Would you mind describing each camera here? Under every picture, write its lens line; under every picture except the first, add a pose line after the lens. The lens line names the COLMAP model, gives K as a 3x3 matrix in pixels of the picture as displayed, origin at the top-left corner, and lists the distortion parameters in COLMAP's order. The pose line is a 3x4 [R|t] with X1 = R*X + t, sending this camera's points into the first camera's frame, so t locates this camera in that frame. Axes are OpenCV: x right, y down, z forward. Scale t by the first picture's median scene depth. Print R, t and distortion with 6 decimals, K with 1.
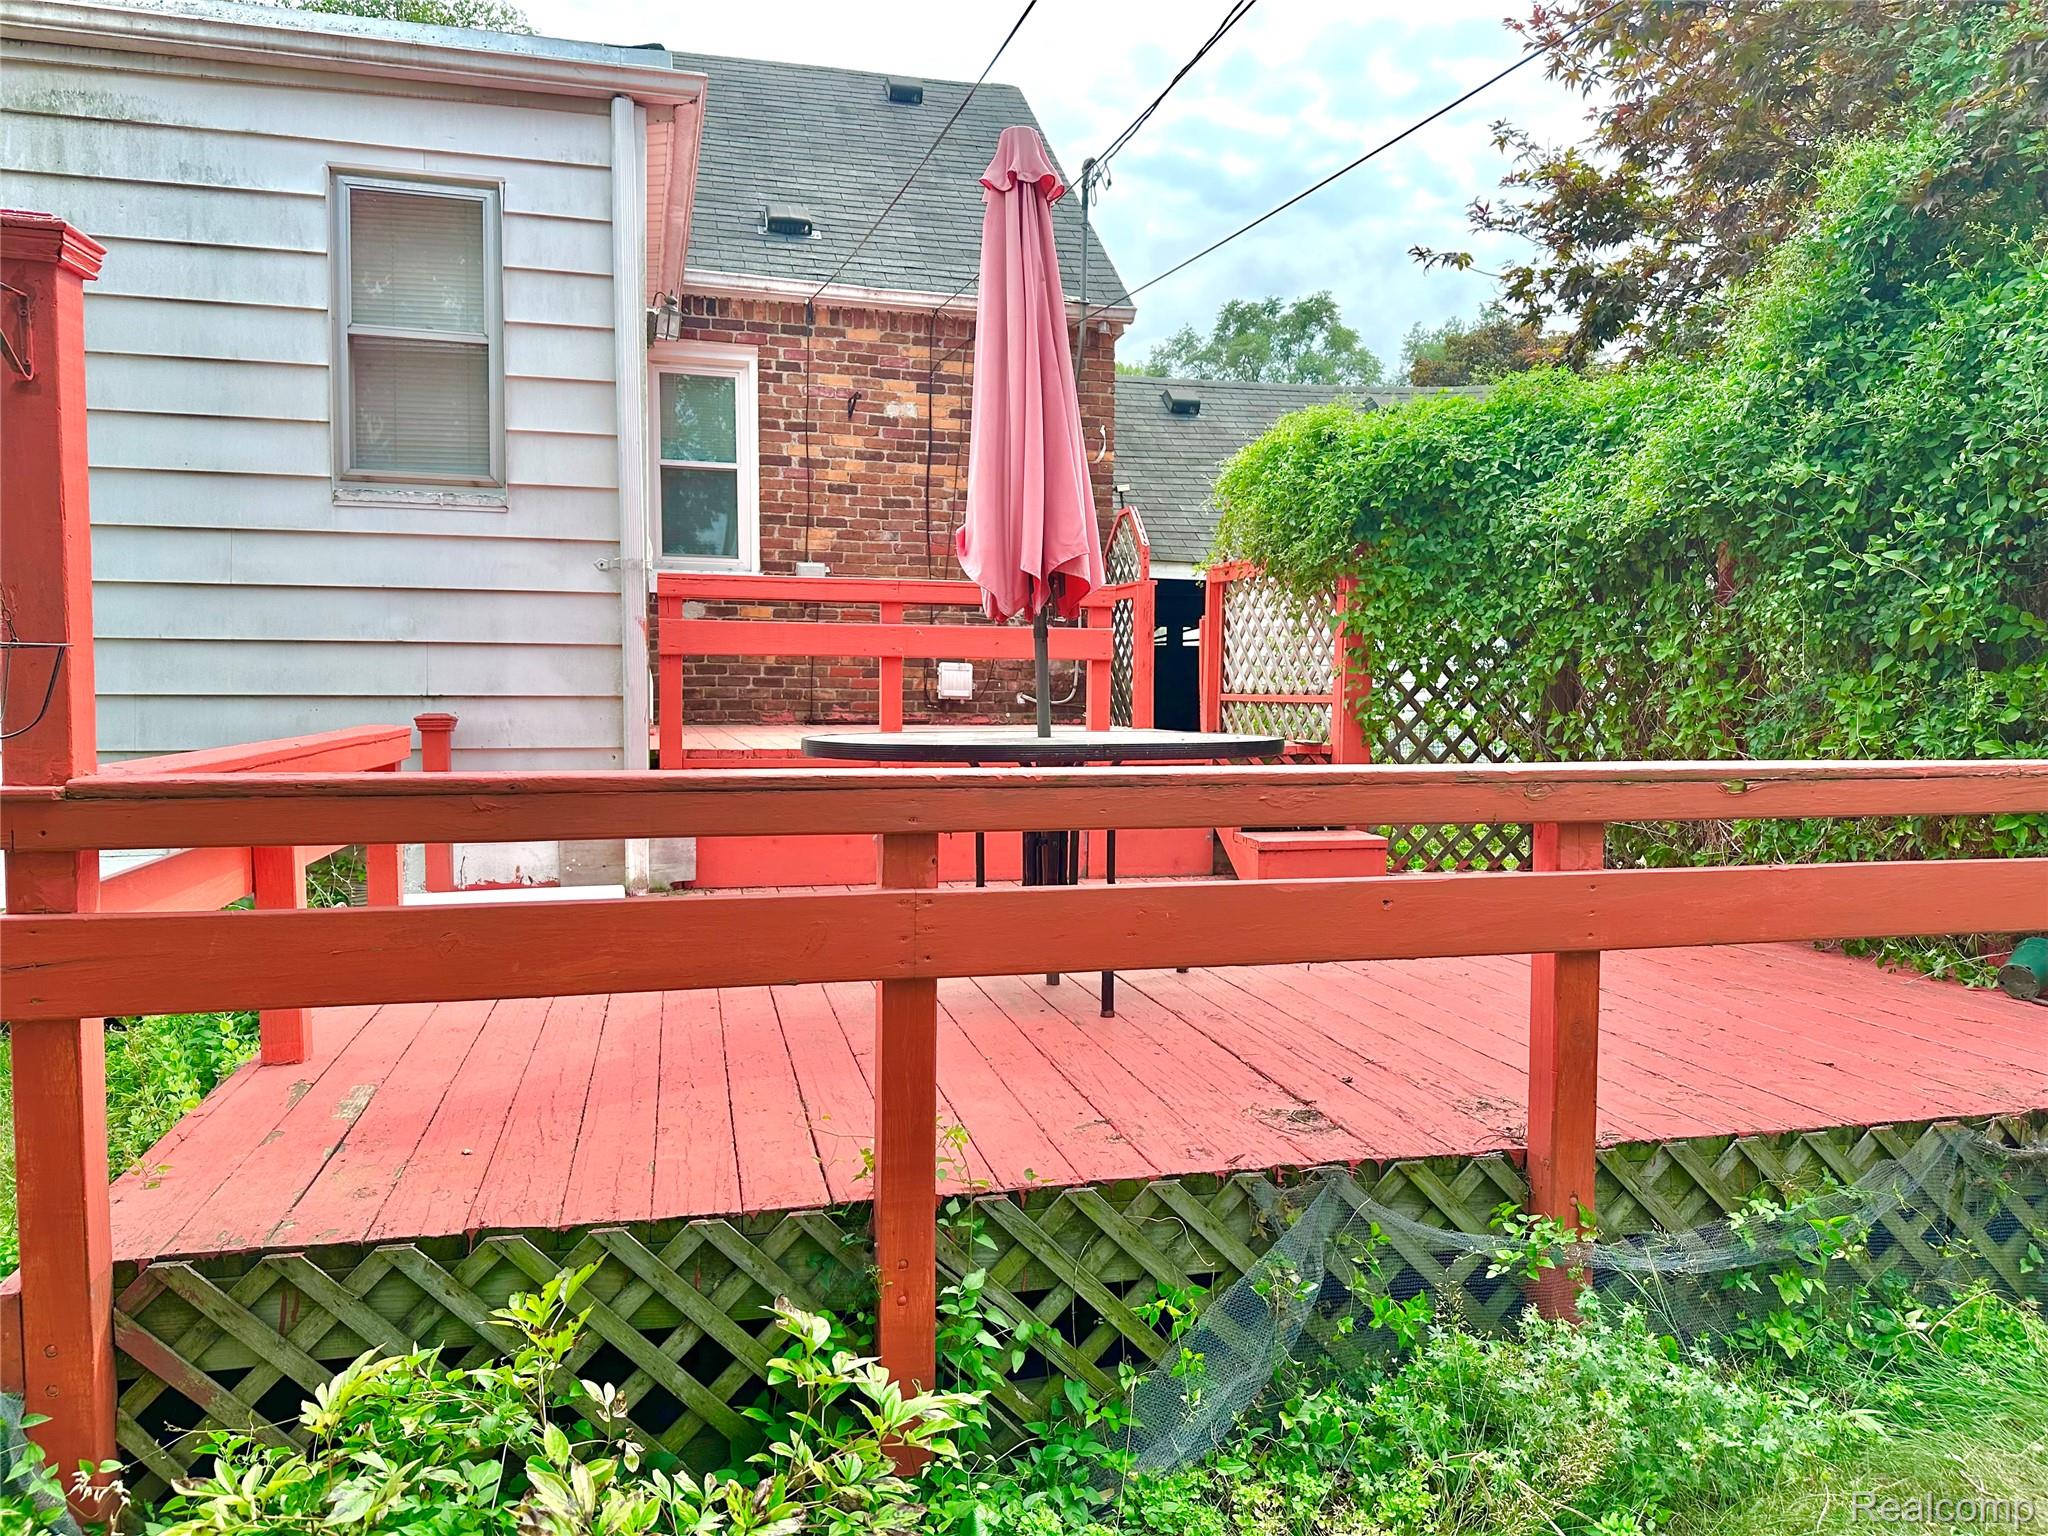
lens RADIAL K [[1444.3, 0, 1073.1], [0, 1444.3, 764.1], [0, 0, 1]] dist [0.052991, -0.078222]
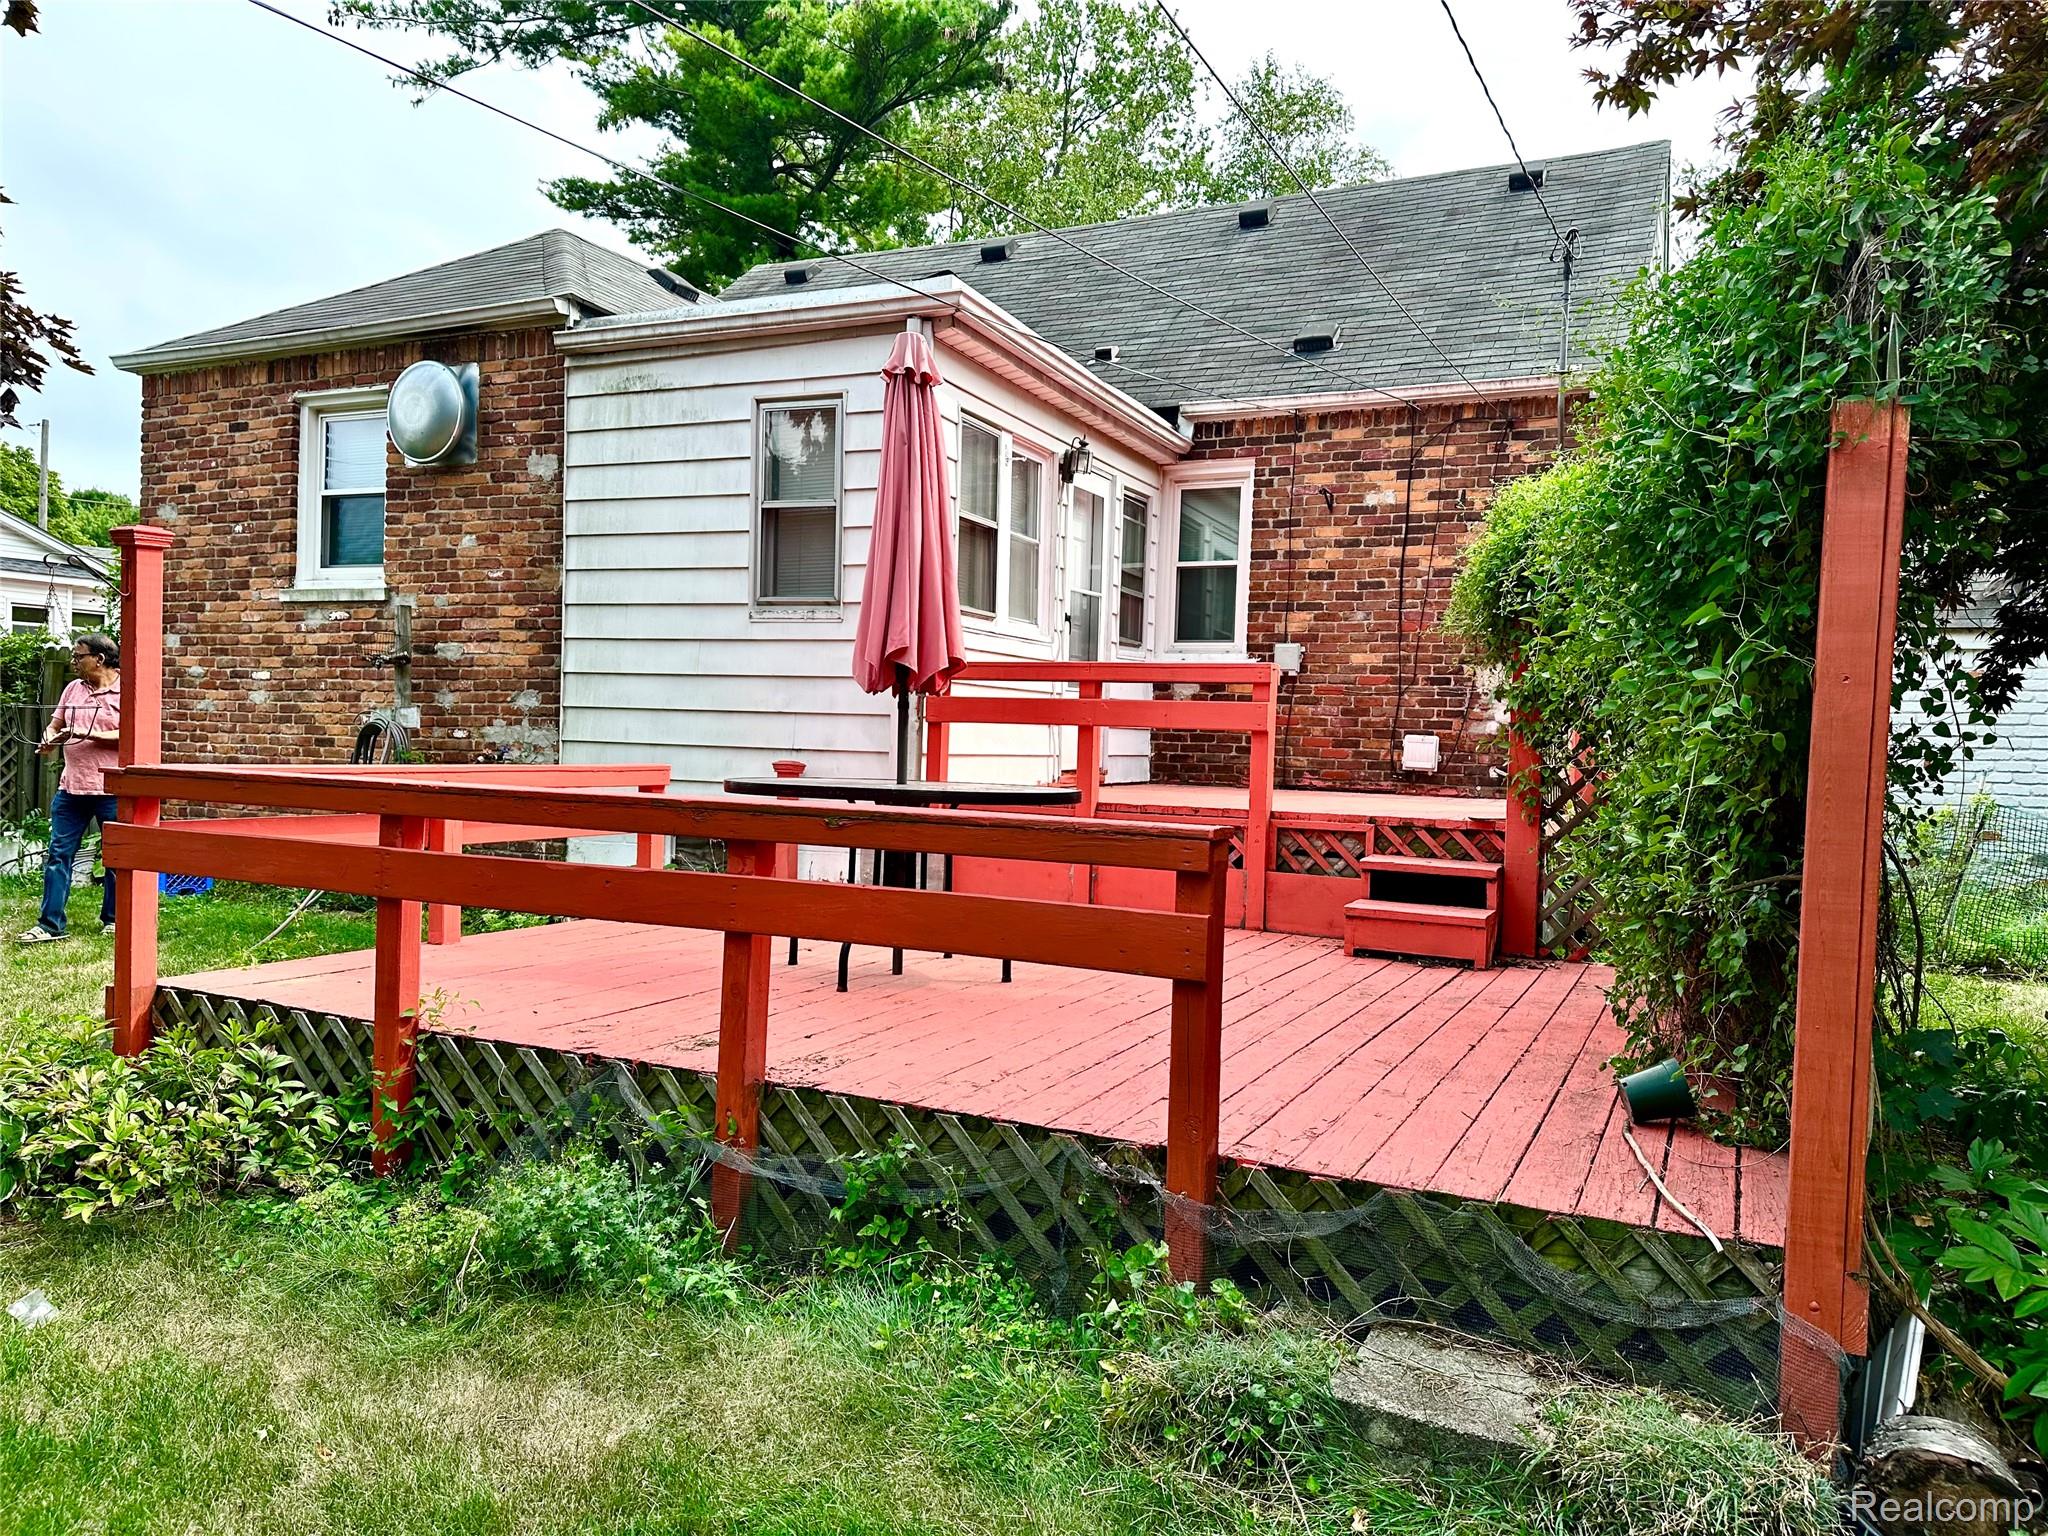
lens RADIAL K [[1444.3, 0, 1030.1], [0, 1444.3, 765.0], [0, 0, 1]] dist [0.052991, -0.078222]
pose [[0.756885, 0.025376, -0.653055, 0.396844], [-0.059215, 0.997799, -0.029858, -0.001366], [0.650860, 0.061270, 0.756722, 0.036907]]
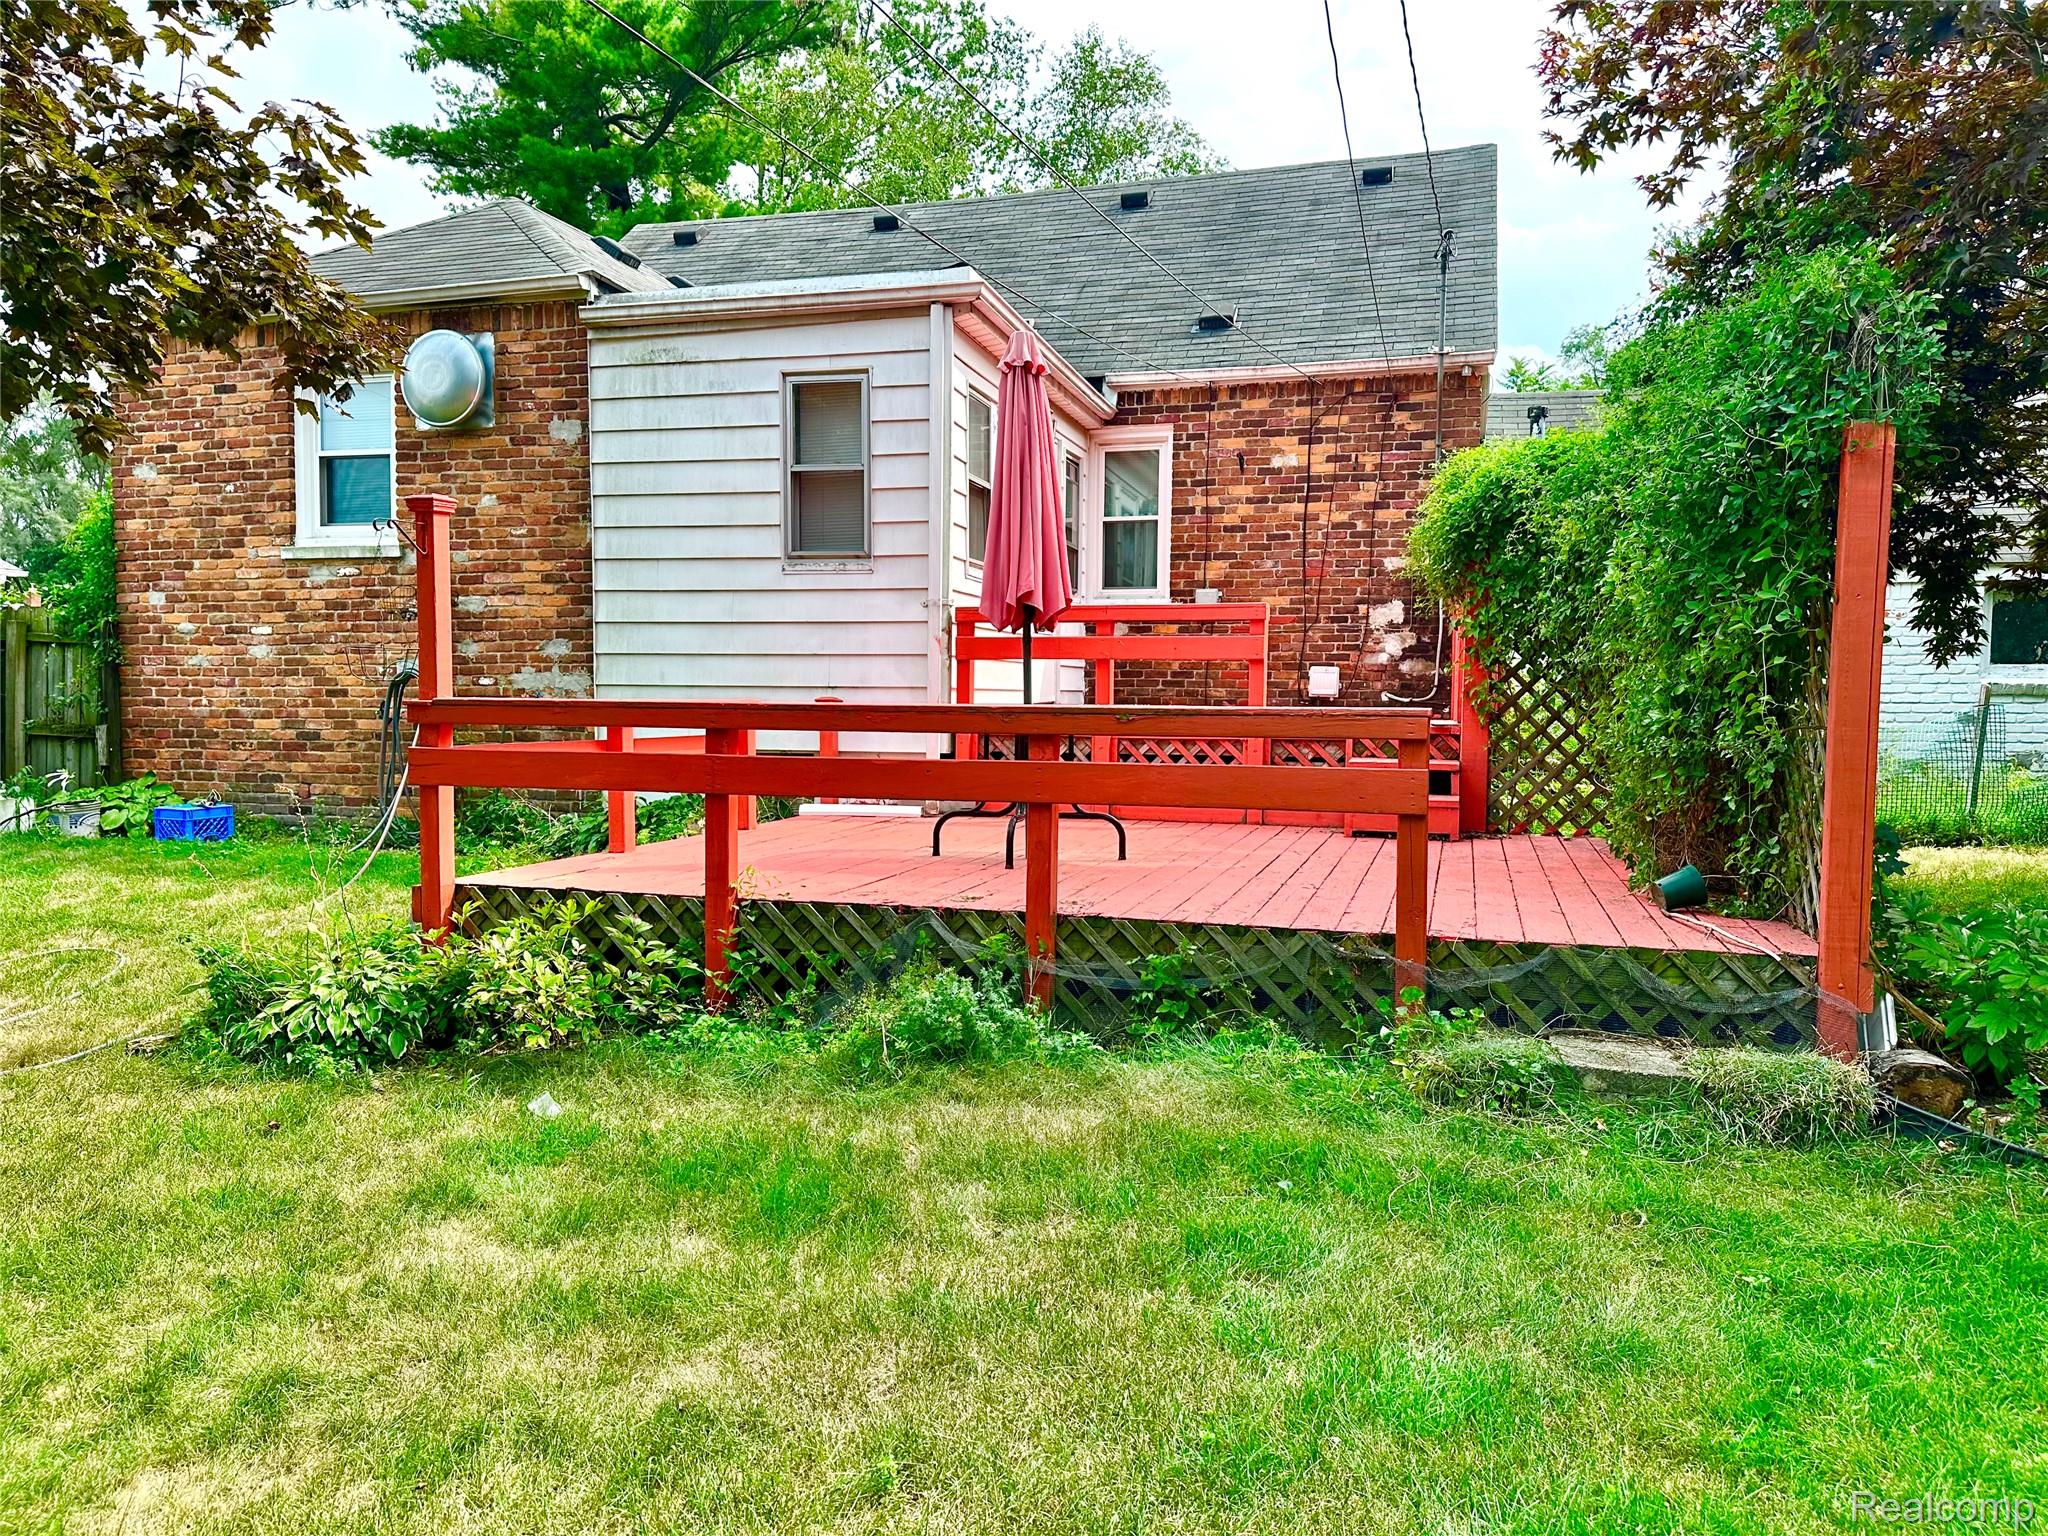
lens RADIAL K [[1444.3, 0, 1025.6], [0, 1444.3, 766.2], [0, 0, 1]] dist [0.052991, -0.078222]
pose [[0.849279, 0.022640, -0.527458, 0.354859], [-0.028586, 0.999586, -0.003123, 0.024263], [0.527170, 0.017731, 0.849575, -0.155276]]
